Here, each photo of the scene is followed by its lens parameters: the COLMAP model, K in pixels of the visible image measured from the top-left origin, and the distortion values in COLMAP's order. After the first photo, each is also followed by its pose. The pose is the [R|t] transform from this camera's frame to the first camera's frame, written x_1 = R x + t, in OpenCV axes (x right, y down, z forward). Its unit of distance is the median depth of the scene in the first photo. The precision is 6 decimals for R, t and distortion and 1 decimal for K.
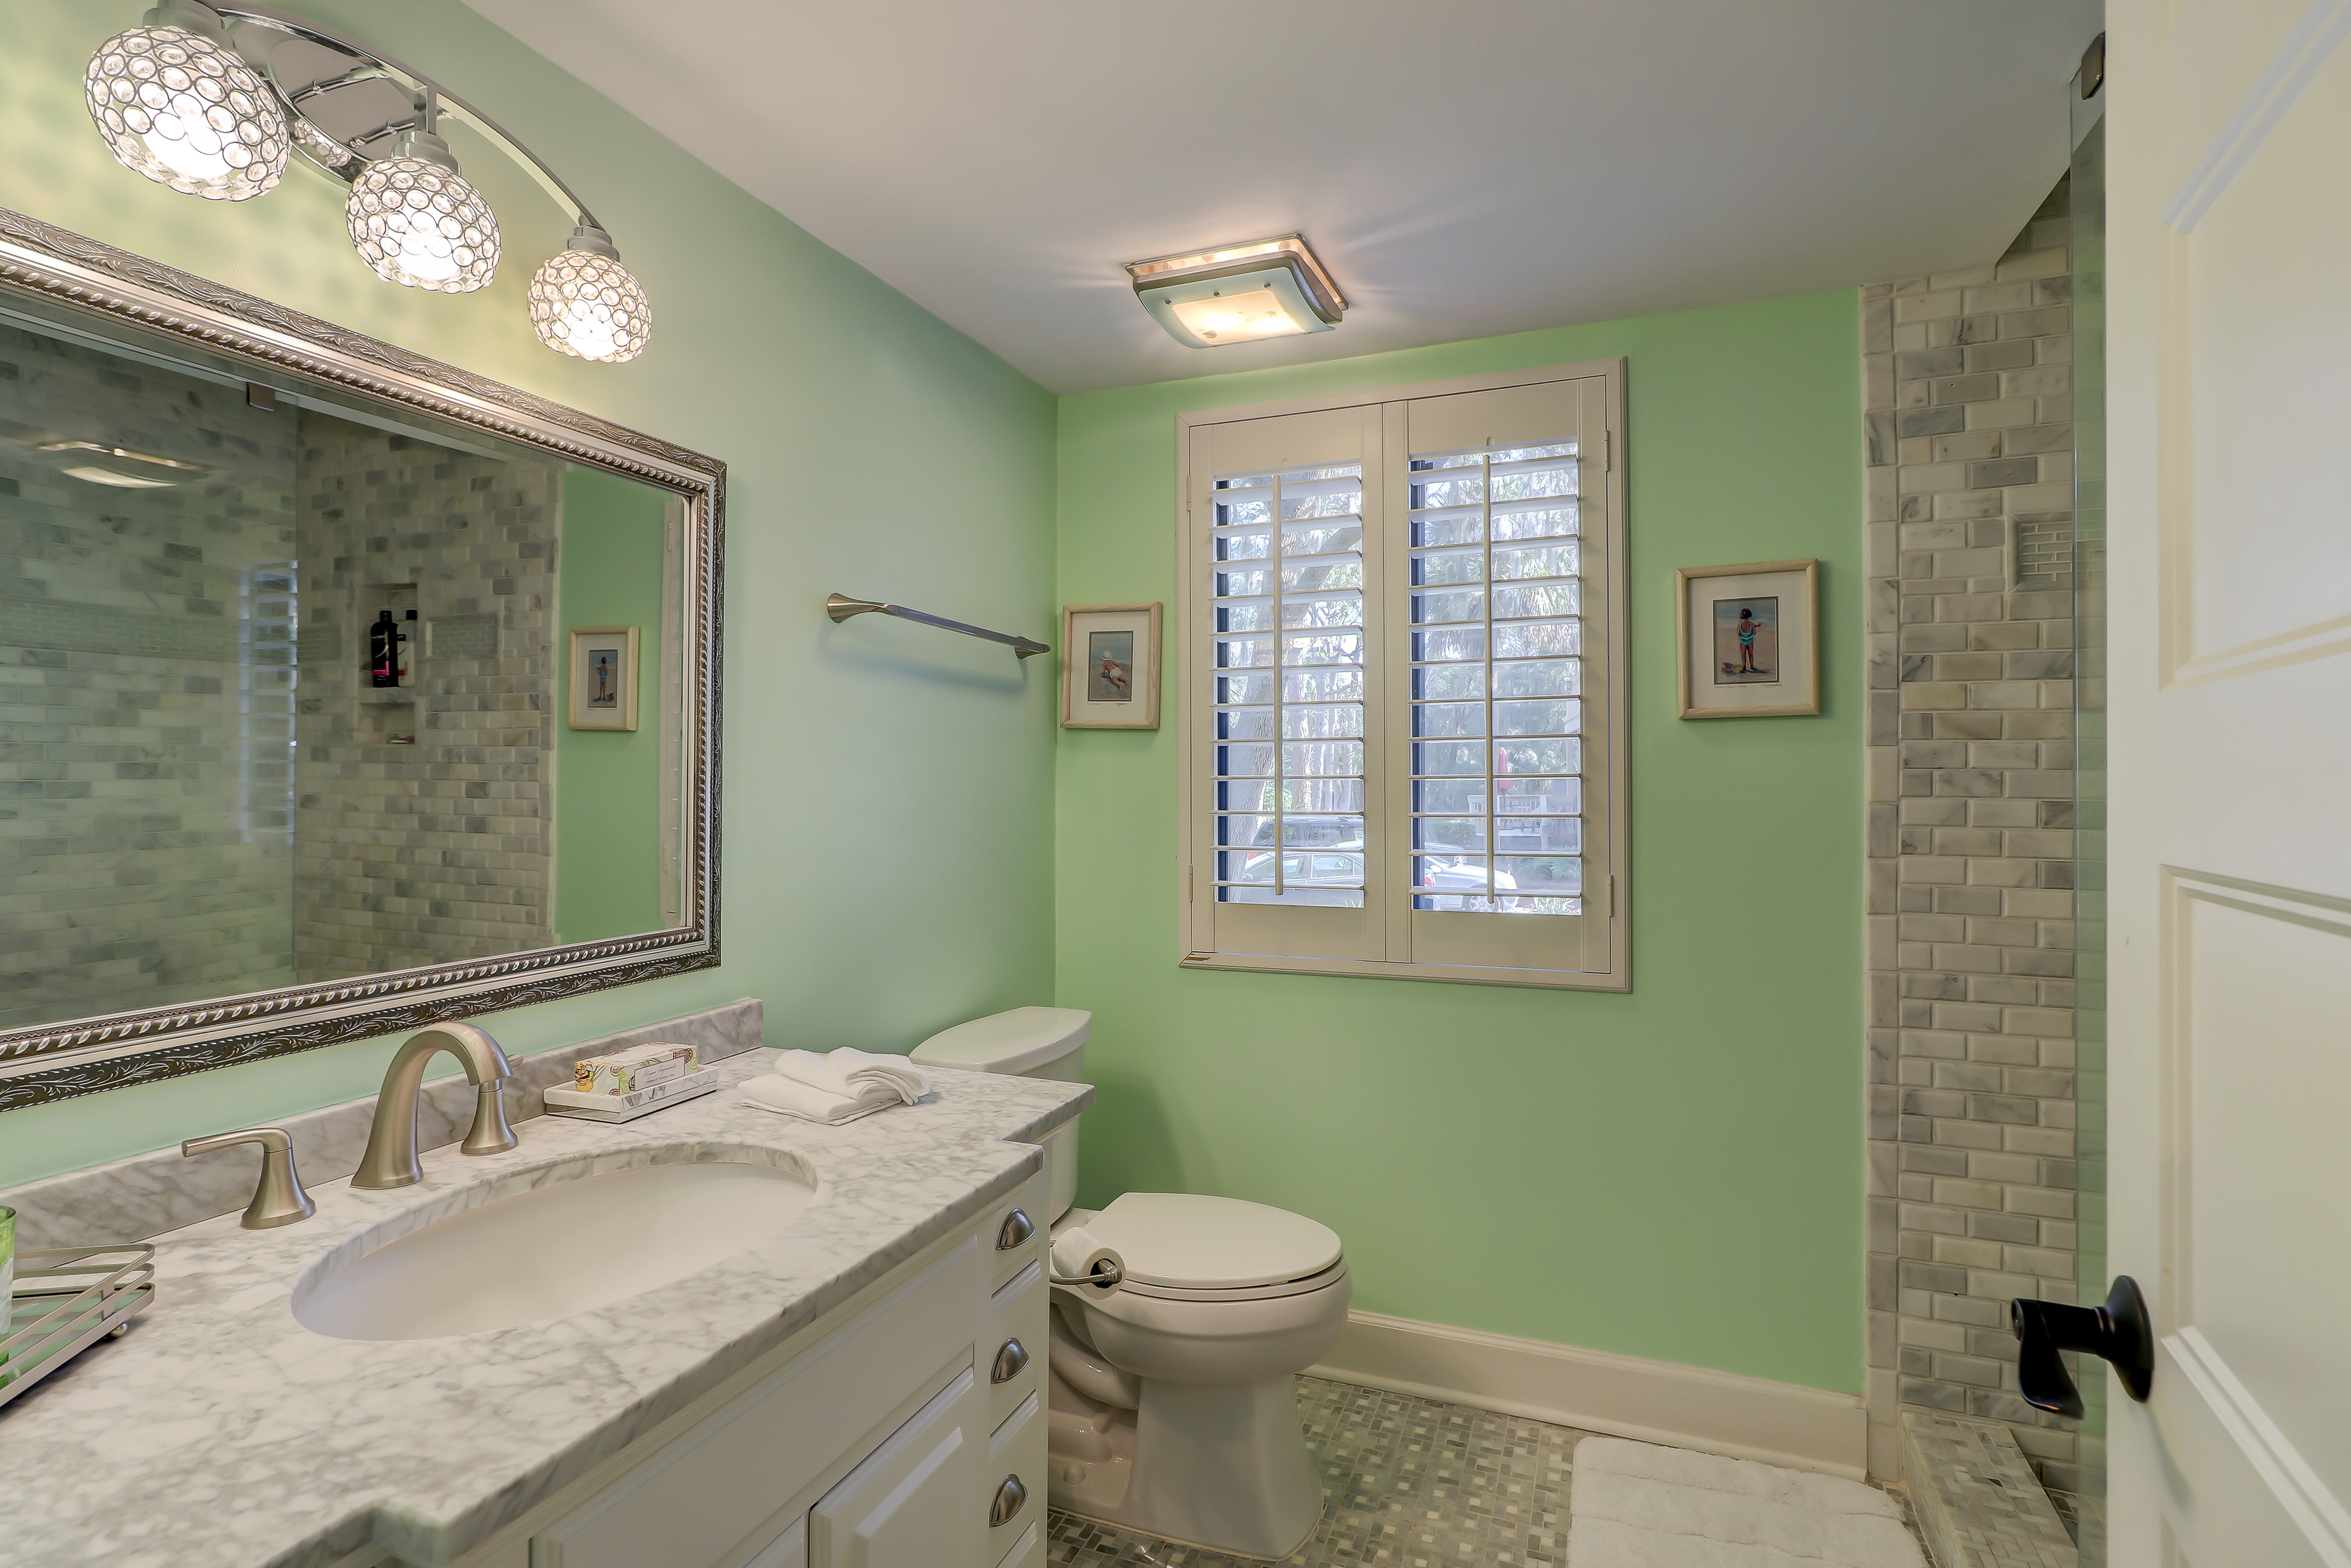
lens RADIAL K [[1133.7, 0, 1193.3], [0, 1133.7, 781.6], [0, 0, 1]] dist [-0.002269, 0.003150]
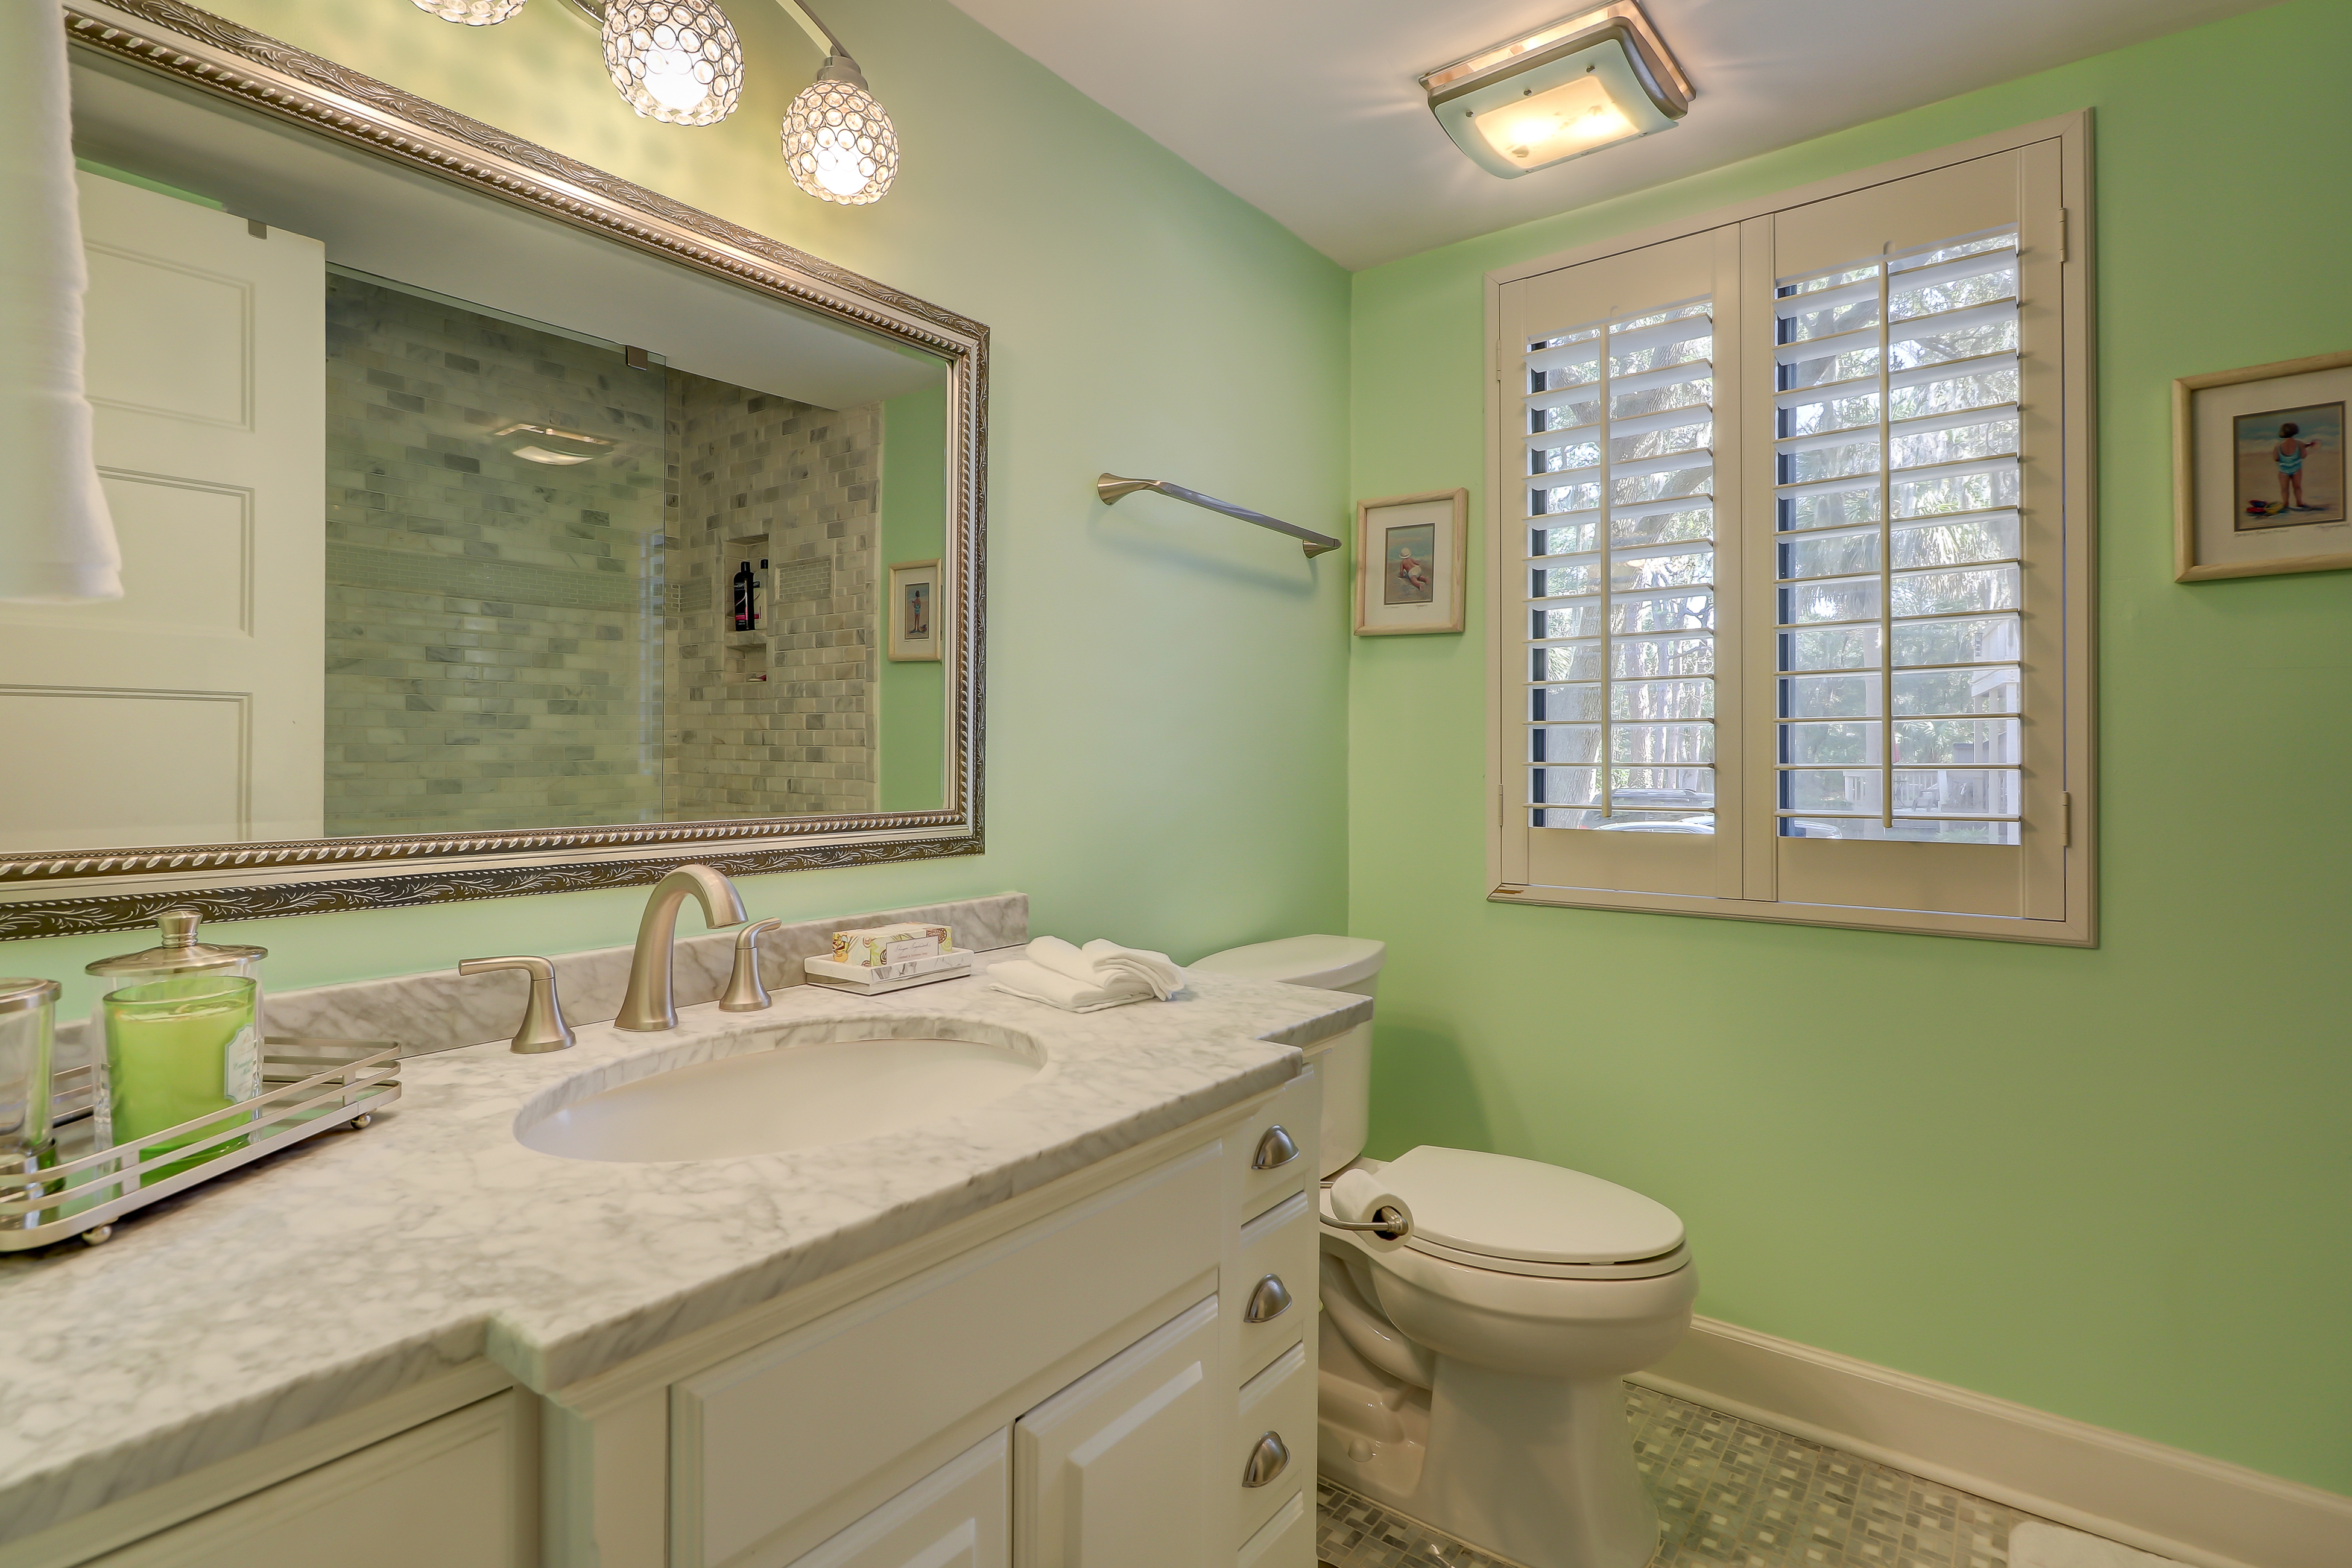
lens RADIAL K [[1134.1, 0, 1184.2], [0, 1134.1, 760.9], [0, 0, 1]] dist [-0.002269, 0.003150]
pose [[0.958826, 0.002544, -0.283982, 0.016139], [-0.003062, 0.999994, -0.001380, 0.073534], [0.283977, 0.002193, 0.958829, 0.109156]]
